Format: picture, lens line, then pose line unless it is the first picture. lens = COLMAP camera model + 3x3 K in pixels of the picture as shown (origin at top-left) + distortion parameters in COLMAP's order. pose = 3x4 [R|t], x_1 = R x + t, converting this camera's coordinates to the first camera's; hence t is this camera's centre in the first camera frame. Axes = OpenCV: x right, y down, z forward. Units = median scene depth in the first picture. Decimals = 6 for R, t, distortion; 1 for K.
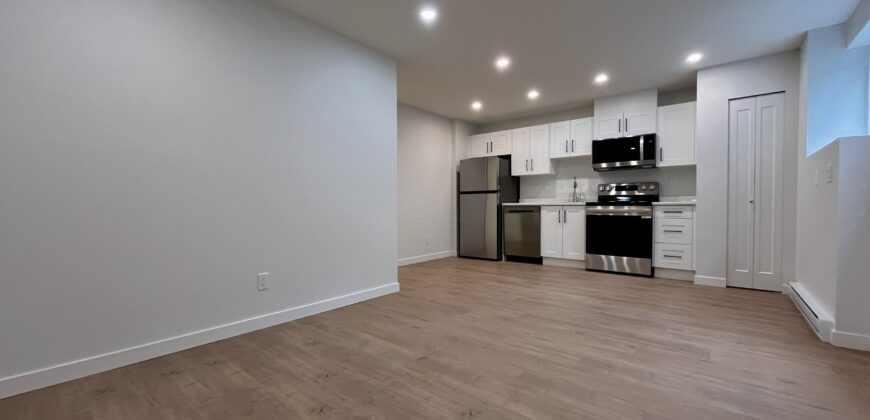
lens RADIAL K [[350.8, 0, 435.5], [0, 350.8, 209.3], [0, 0, 1]] dist [-0.000059, 0.000521]
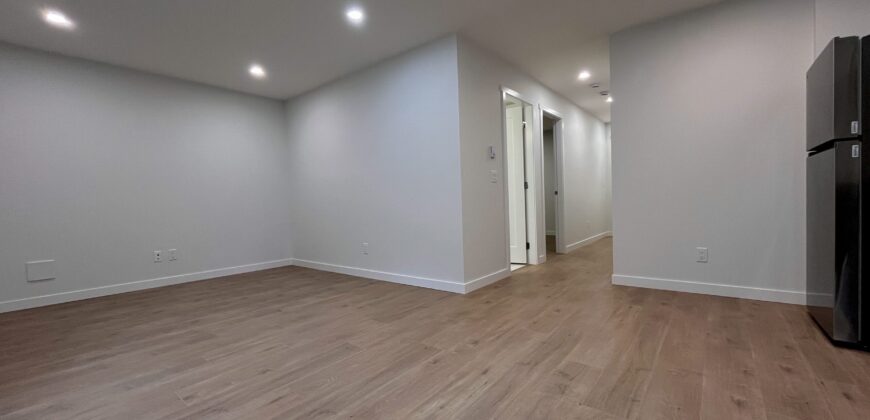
lens RADIAL K [[350.8, 0, 431.6], [0, 350.8, 210.2], [0, 0, 1]] dist [-0.000059, 0.000521]
pose [[-0.002341, 0.028313, -0.999596, 1.162221], [0.022423, 0.999349, 0.028254, -0.008082], [0.999746, -0.022348, -0.002974, 1.379016]]
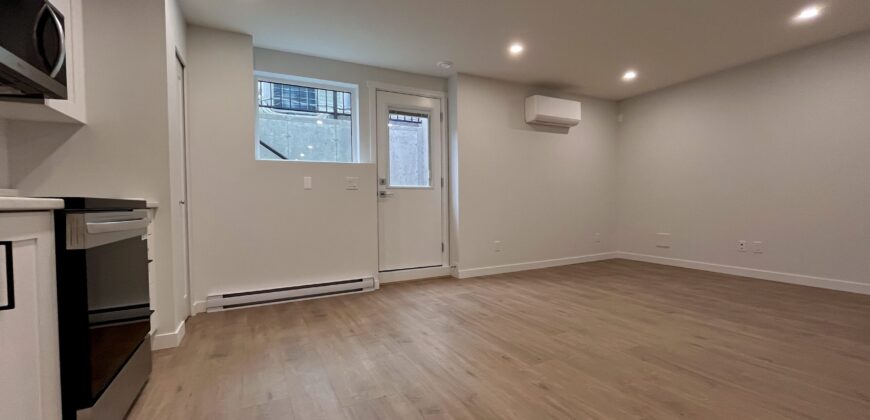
lens RADIAL K [[350.8, 0, 433.3], [0, 350.8, 209.7], [0, 0, 1]] dist [-0.000059, 0.000521]
pose [[-0.915244, 0.008047, 0.402821, 0.211820], [0.021046, 0.999390, 0.027854, -0.024270], [-0.402351, 0.033971, -0.914855, 2.188944]]
